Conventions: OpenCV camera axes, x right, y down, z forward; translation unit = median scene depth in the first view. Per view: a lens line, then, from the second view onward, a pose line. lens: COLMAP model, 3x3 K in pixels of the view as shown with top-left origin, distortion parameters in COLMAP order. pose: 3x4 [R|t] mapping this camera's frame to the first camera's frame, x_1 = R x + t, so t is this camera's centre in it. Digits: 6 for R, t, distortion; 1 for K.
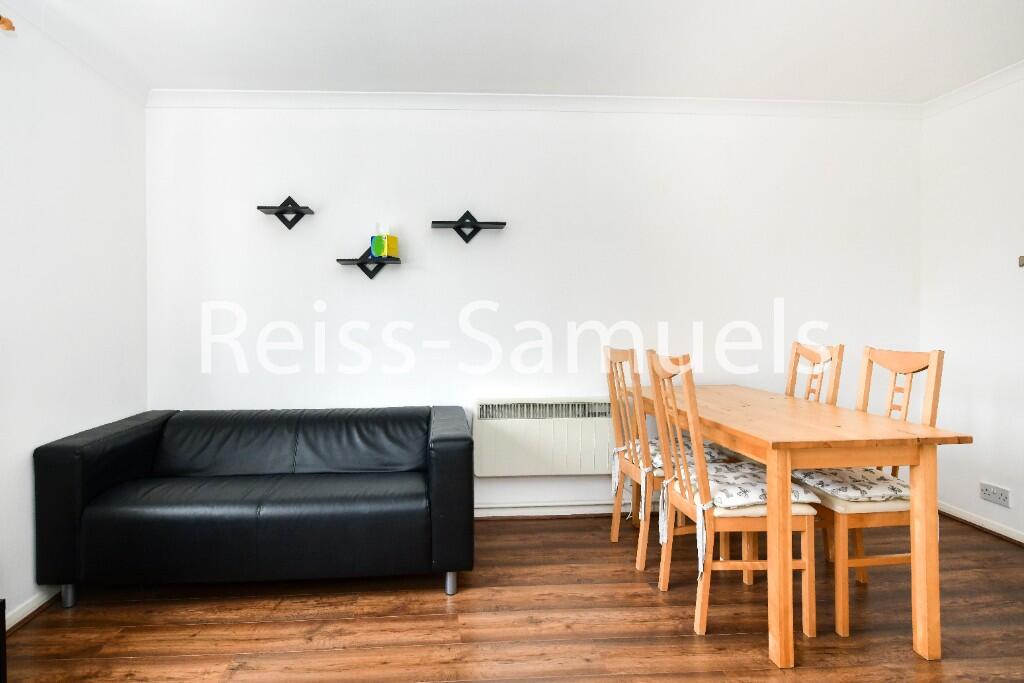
lens RADIAL K [[545.4, 0, 512.4], [0, 545.4, 341.9], [0, 0, 1]] dist [0.013042, 0.000063]
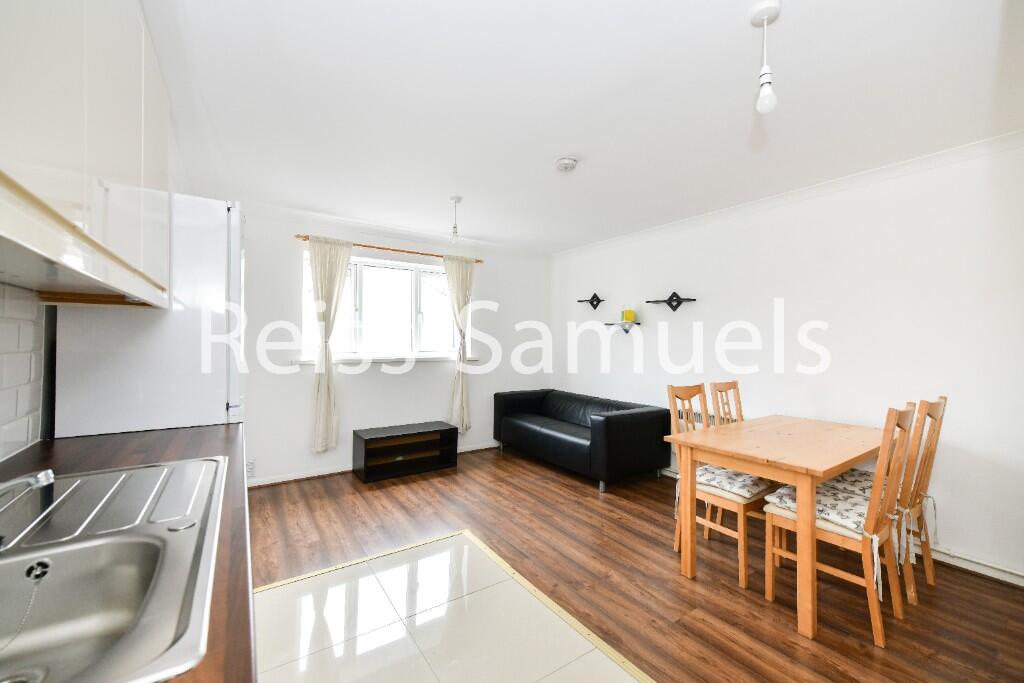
lens RADIAL K [[406.0, 0, 512.4], [0, 406.0, 338.7], [0, 0, 1]] dist [-0.003285, -0.000148]
pose [[0.533189, 0.013325, -0.845891, 1.023252], [-0.054925, 0.998312, -0.018895, -0.064398], [0.844211, 0.056536, 0.533020, -0.120991]]
